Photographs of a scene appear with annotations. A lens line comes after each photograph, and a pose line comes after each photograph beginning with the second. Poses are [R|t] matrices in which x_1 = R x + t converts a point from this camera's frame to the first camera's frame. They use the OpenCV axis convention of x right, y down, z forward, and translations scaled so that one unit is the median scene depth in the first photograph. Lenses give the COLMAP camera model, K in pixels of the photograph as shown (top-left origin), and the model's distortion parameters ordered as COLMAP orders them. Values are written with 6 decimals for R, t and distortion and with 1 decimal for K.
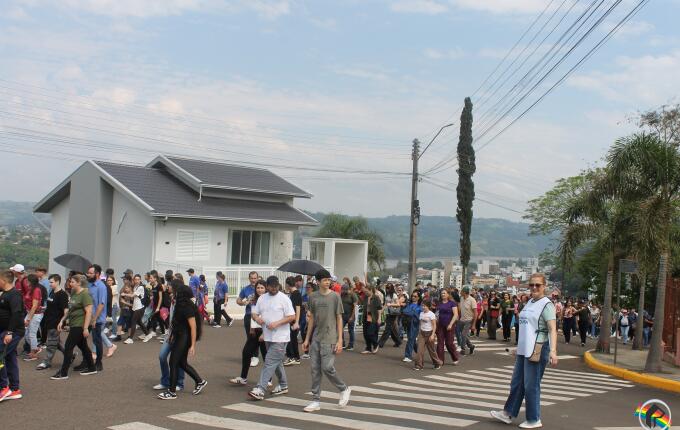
lens RADIAL K [[688.7, 0, 338.7], [0, 688.7, 215.8], [0, 0, 1]] dist [-0.106642, 0.000000]
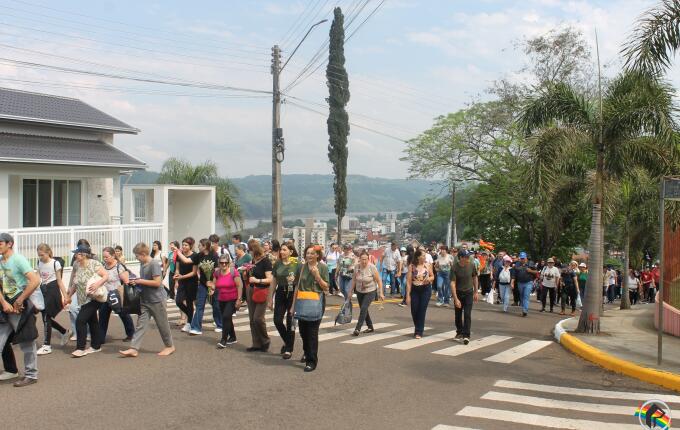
lens RADIAL K [[688.7, 0, 339.8], [0, 688.7, 213.7], [0, 0, 1]] dist [-0.106642, 0.000000]
pose [[0.978198, -0.045153, 0.202708, 0.017900], [0.033795, 0.997677, 0.059148, 0.021209], [-0.204908, -0.051007, 0.977451, 0.203822]]
